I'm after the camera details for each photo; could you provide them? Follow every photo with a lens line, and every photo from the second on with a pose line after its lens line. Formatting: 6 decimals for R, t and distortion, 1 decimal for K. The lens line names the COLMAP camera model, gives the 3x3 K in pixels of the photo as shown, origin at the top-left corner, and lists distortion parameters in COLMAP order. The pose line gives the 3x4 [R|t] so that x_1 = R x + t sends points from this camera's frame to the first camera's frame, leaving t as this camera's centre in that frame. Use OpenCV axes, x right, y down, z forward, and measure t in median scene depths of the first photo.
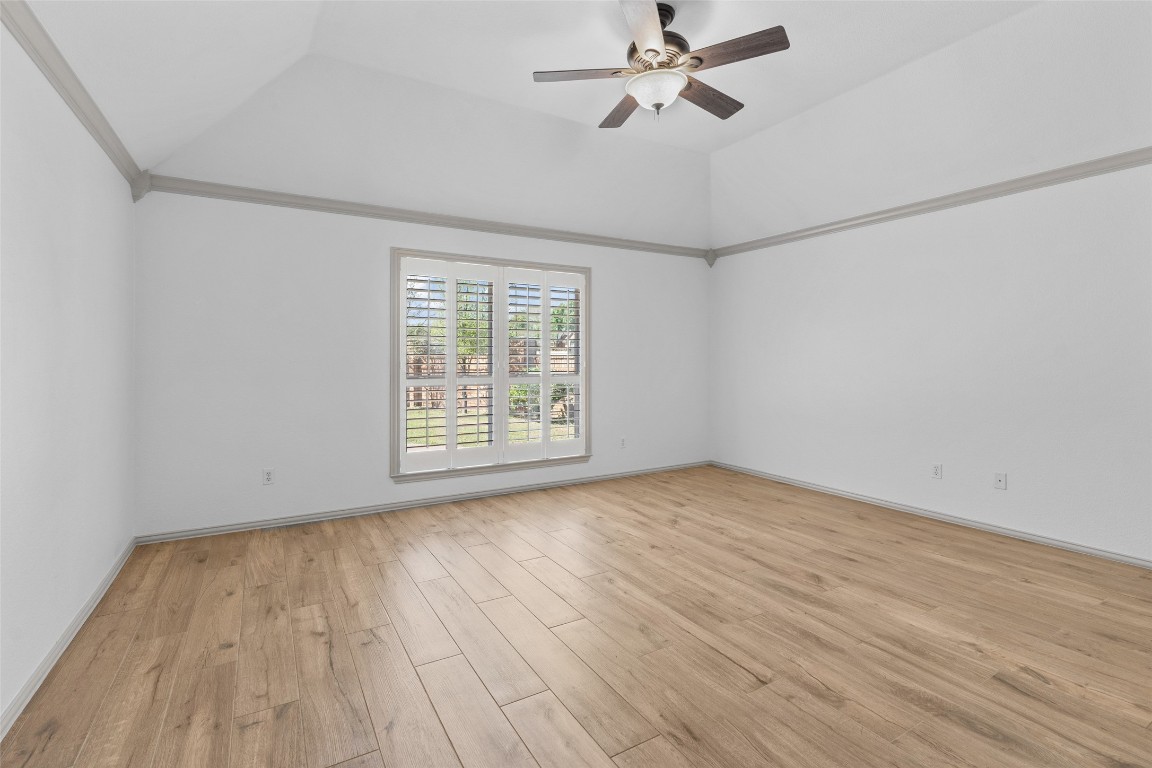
lens RADIAL K [[523.1, 0, 576.0], [0, 523.1, 384.0], [0, 0, 1]] dist [-0.005166, 0.000087]
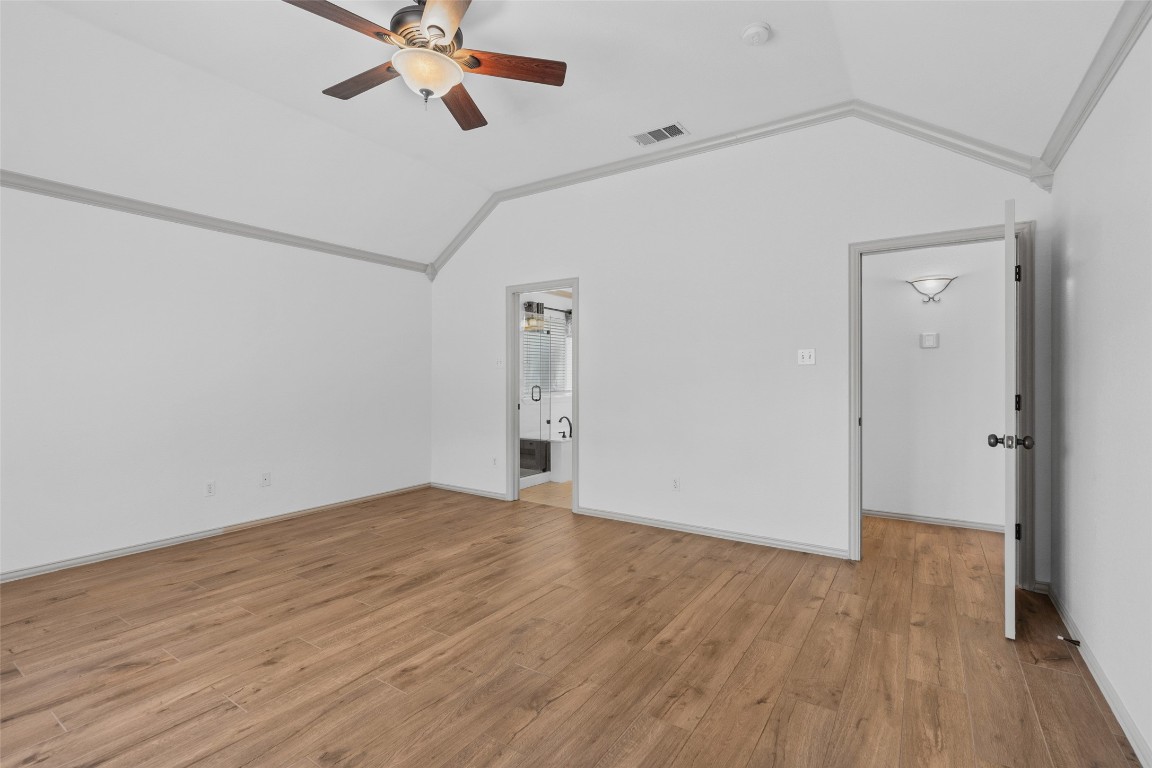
lens RADIAL K [[523.1, 0, 576.0], [0, 523.1, 384.0], [0, 0, 1]] dist [-0.005166, 0.000087]
pose [[-0.424796, -0.012471, 0.905203, -0.727843], [0.042901, 0.998504, 0.033890, -0.054796], [-0.904272, 0.053231, -0.423626, 1.091388]]
